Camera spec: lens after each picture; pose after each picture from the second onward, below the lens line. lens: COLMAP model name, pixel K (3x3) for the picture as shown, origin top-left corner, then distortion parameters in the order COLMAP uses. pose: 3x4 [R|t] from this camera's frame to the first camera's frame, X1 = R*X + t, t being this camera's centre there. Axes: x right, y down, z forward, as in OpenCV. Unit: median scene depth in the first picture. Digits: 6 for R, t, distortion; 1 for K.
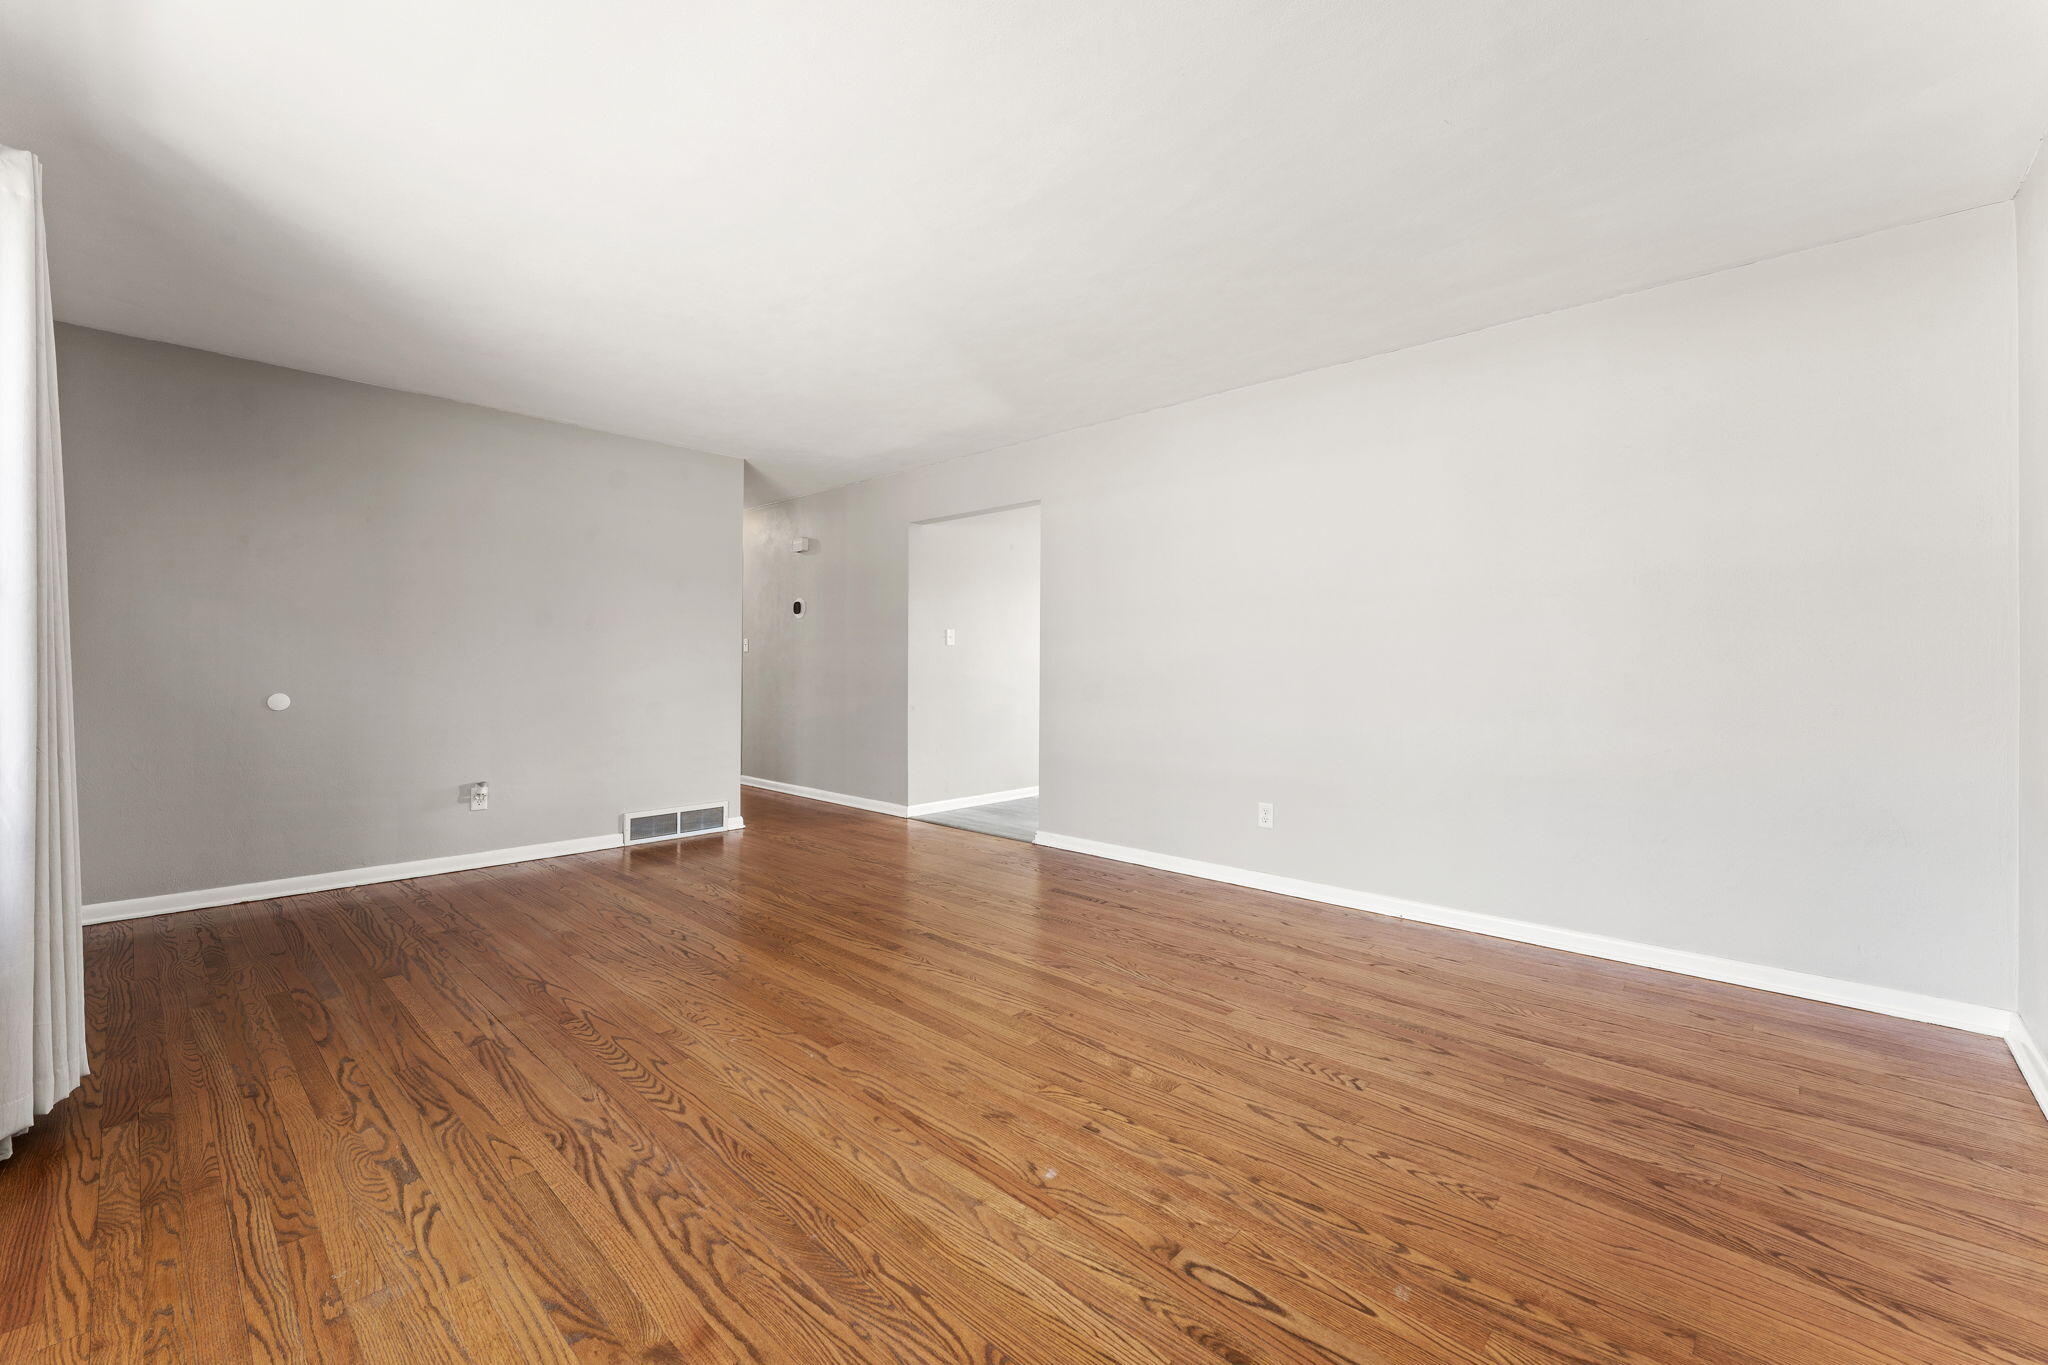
lens RADIAL K [[826.1, 0, 1022.5], [0, 826.1, 668.4], [0, 0, 1]] dist [0.001895, -0.000418]
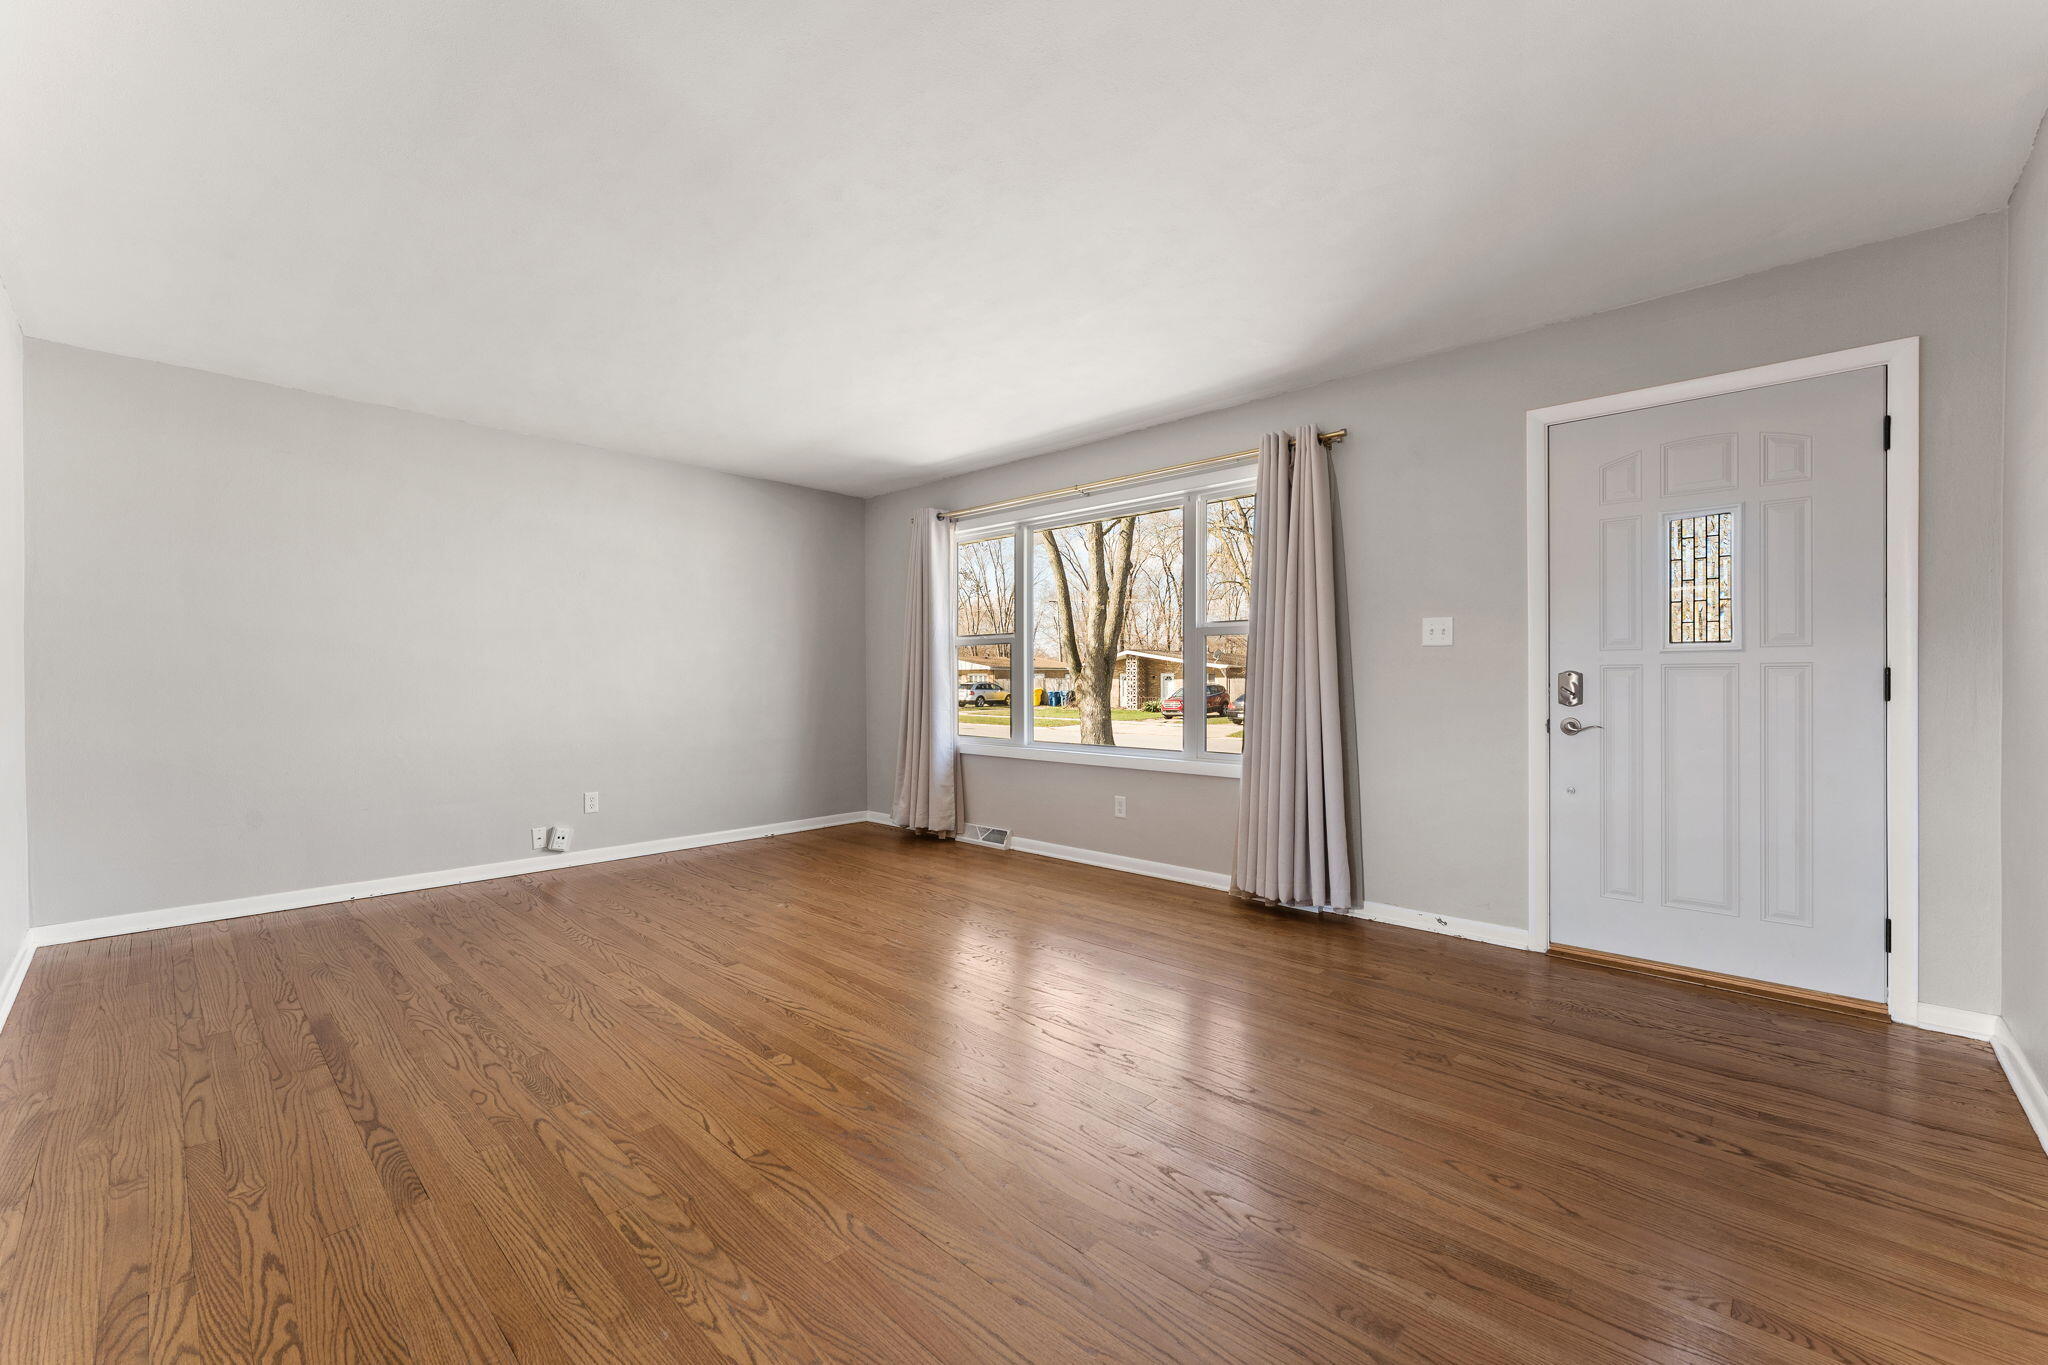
lens RADIAL K [[826.1, 0, 1020.9], [0, 826.1, 689.1], [0, 0, 1]] dist [0.001895, -0.000418]
pose [[-0.999934, -0.003091, 0.011025, -0.371605], [-0.002940, 0.999902, 0.013670, -0.006167], [-0.011066, 0.013636, -0.999846, 1.863009]]
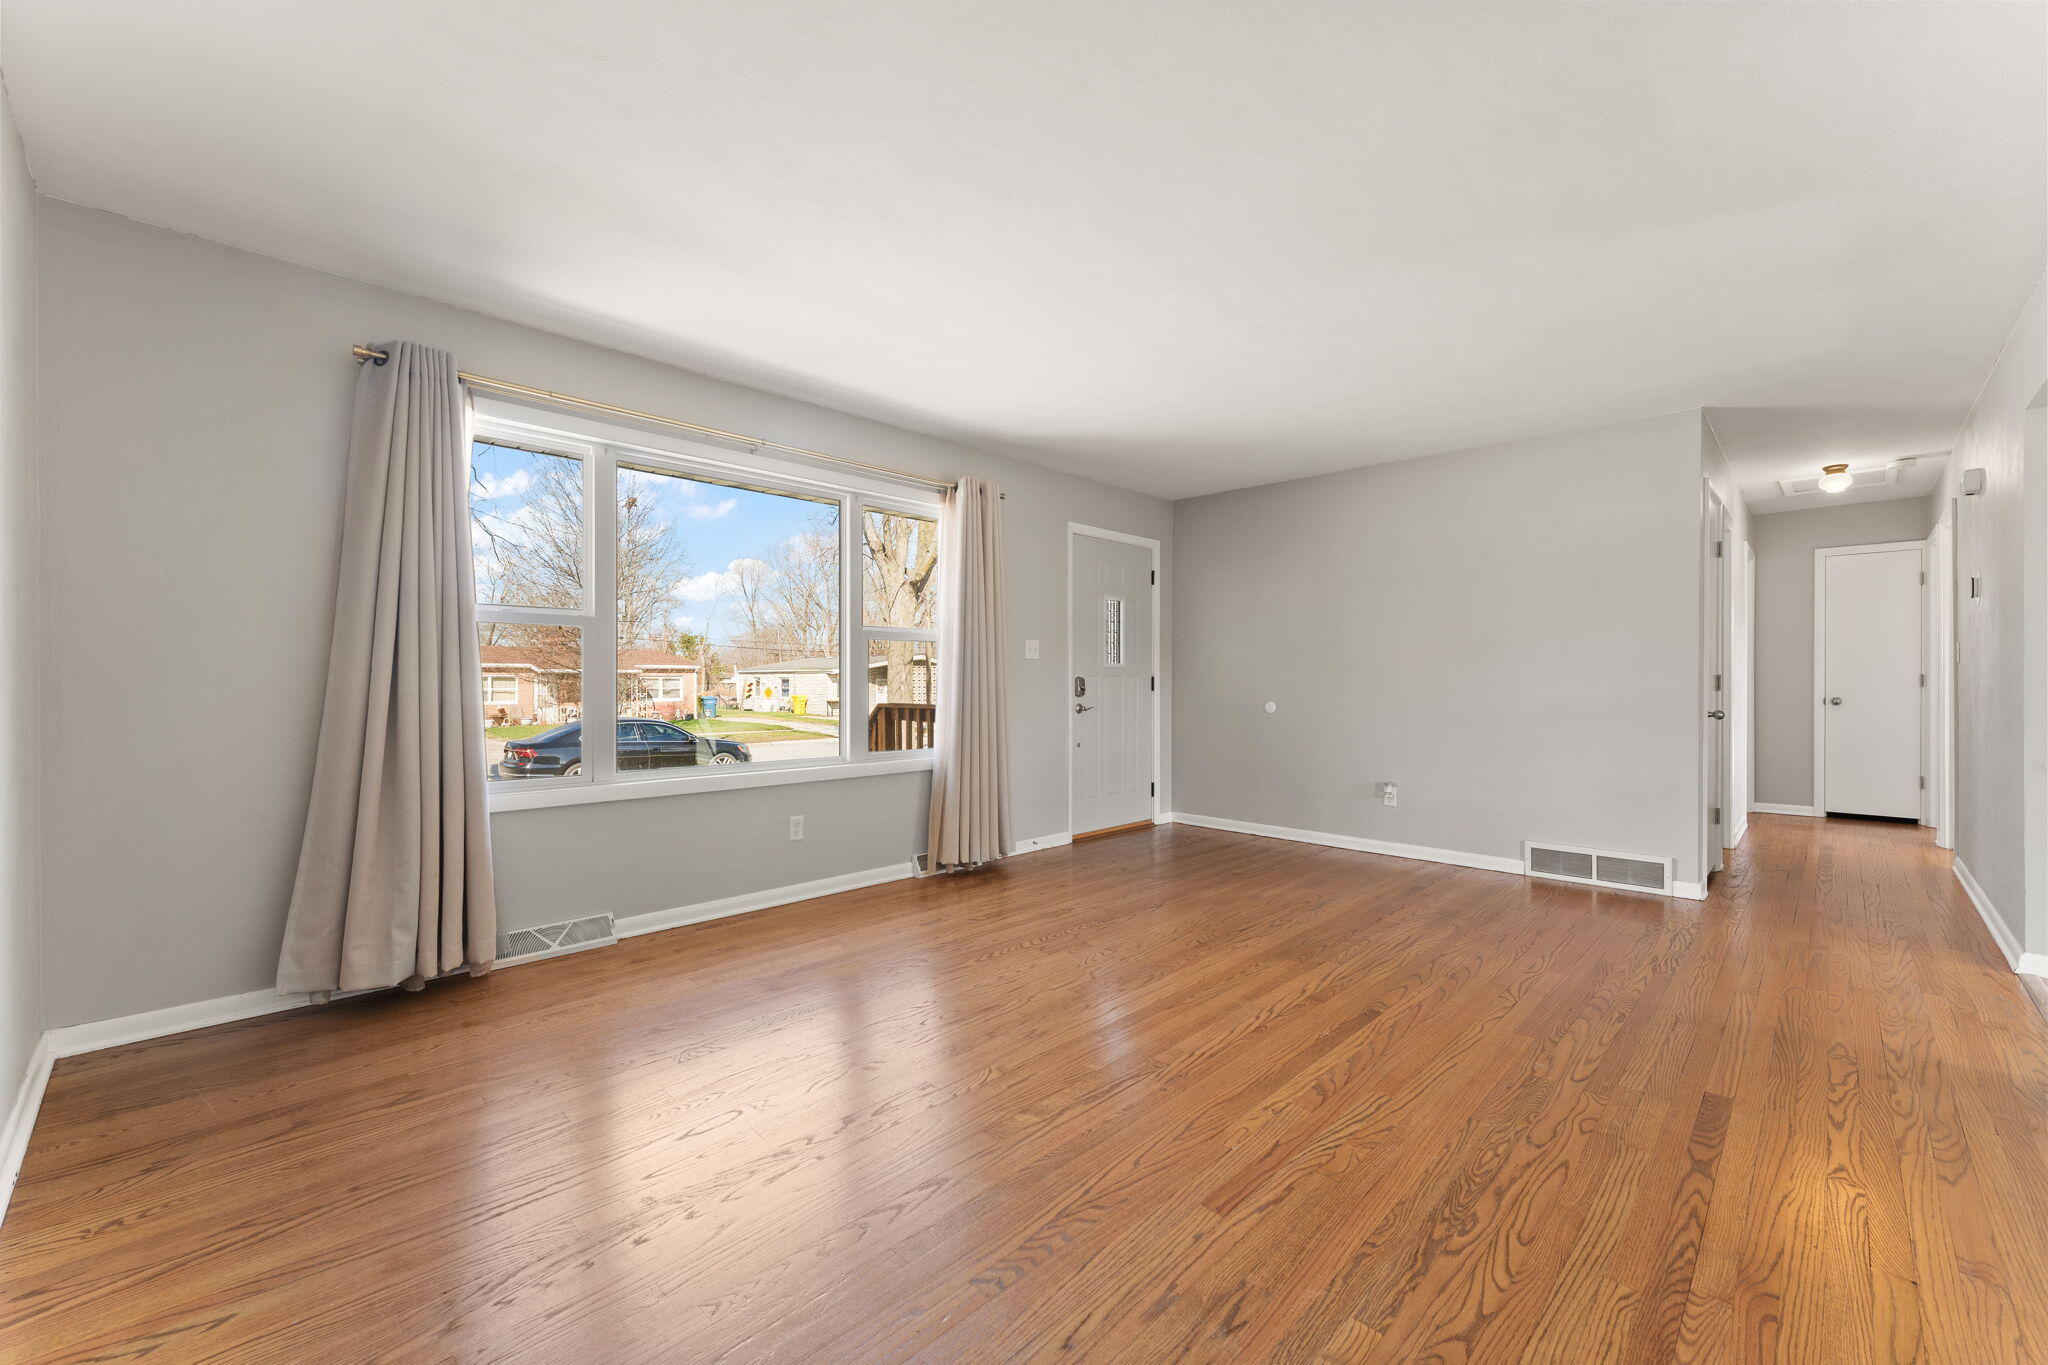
lens RADIAL K [[826.1, 0, 1018.9], [0, 826.1, 683.5], [0, 0, 1]] dist [0.001895, -0.000418]
pose [[-0.028616, -0.001905, -0.999589, 0.769775], [-0.002766, 0.999995, -0.001826, 0.001902], [0.999587, 0.002712, -0.028621, 0.733622]]
